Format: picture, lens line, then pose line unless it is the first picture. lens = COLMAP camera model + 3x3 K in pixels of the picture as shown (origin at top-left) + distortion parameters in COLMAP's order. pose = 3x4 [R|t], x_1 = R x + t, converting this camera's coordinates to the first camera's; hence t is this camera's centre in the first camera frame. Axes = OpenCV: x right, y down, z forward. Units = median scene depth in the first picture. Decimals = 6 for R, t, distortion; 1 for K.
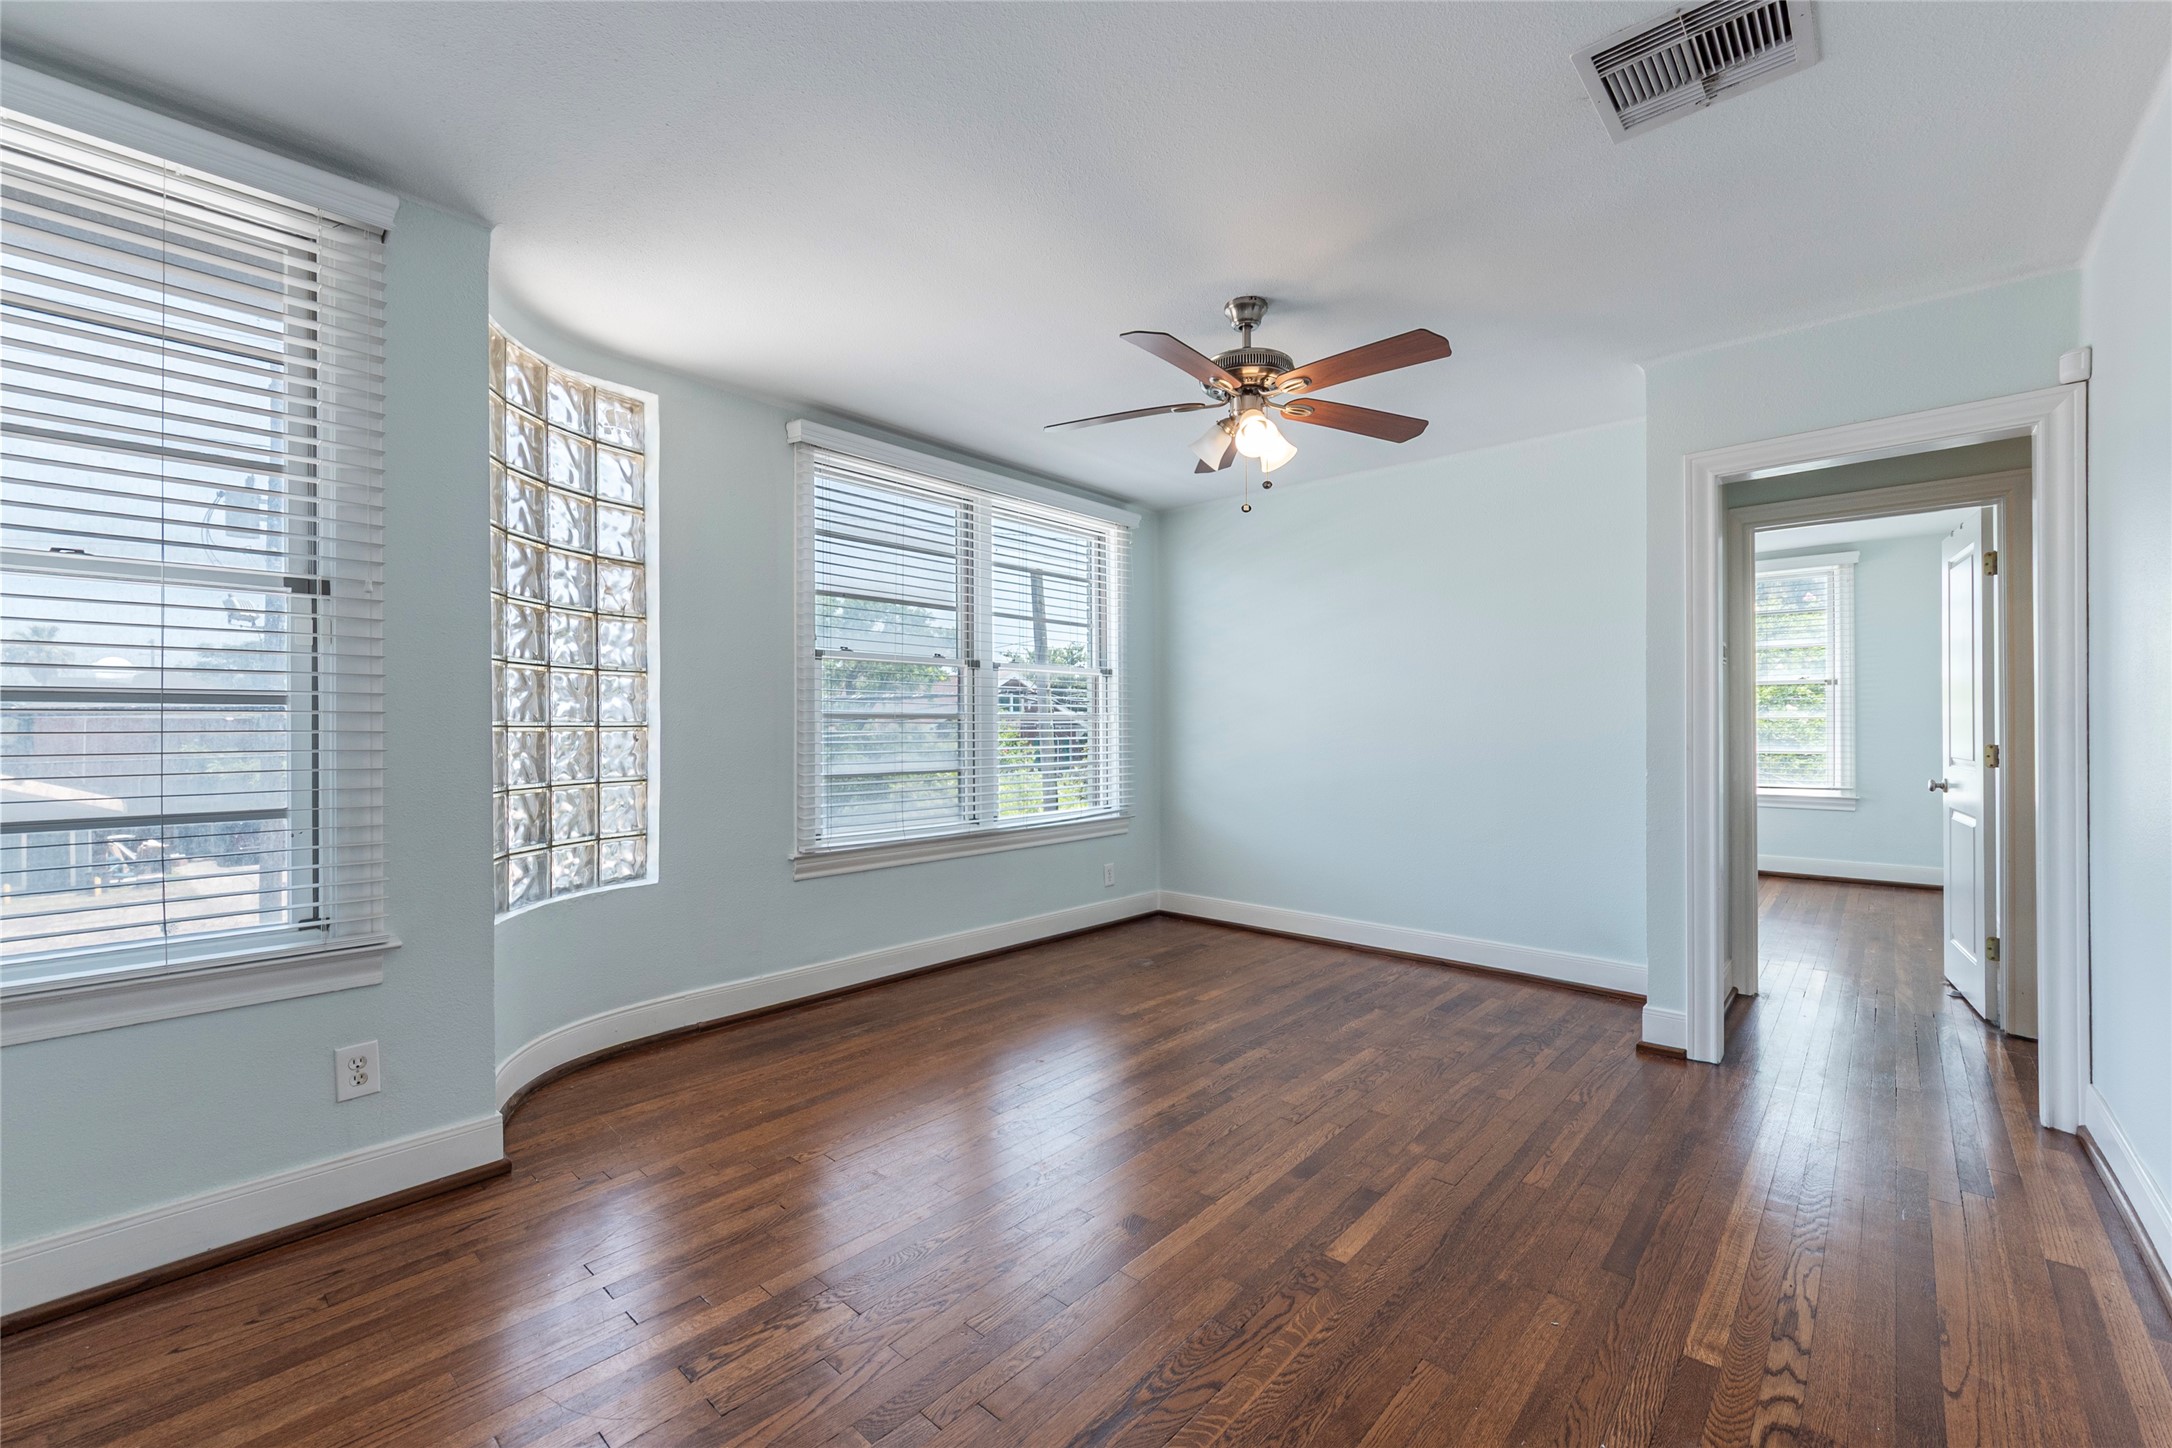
lens RADIAL K [[910.7, 0, 1092.4], [0, 910.7, 729.4], [0, 0, 1]] dist [0.001692, 0.000180]
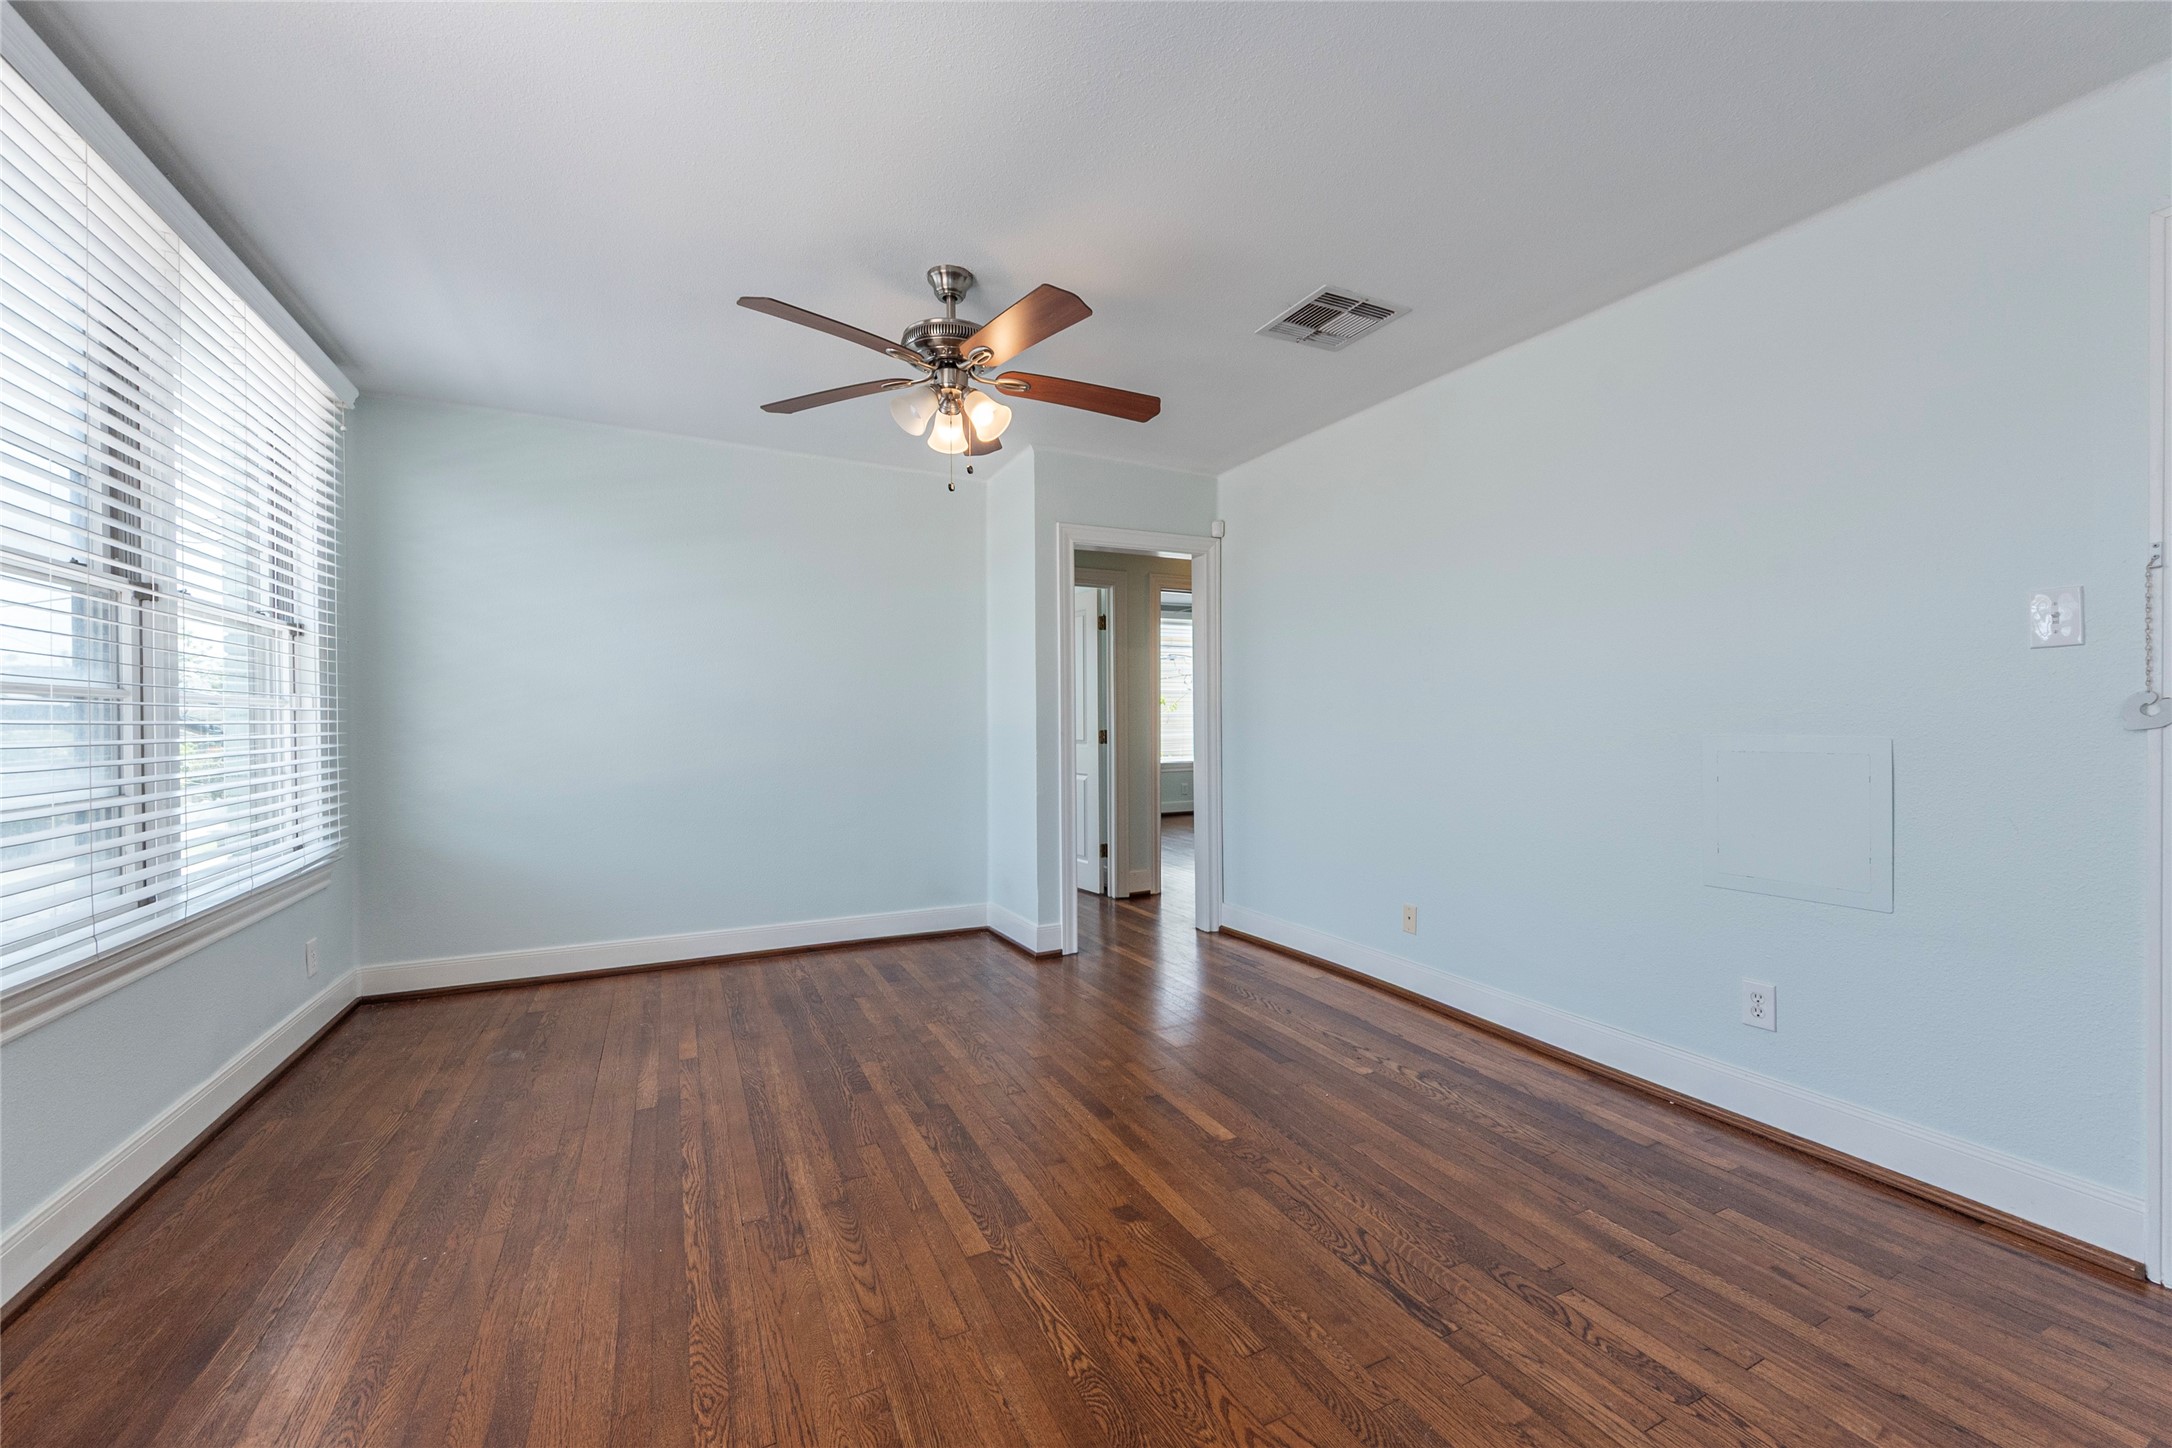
lens RADIAL K [[864.6, 0, 1130.2], [0, 864.6, 728.6], [0, 0, 1]] dist [0.007471, -0.000201]
pose [[0.337492, -0.004587, 0.941317, -0.485746], [0.004736, 0.999984, 0.003175, 0.008570], [-0.941317, 0.003386, 0.337508, 0.396041]]
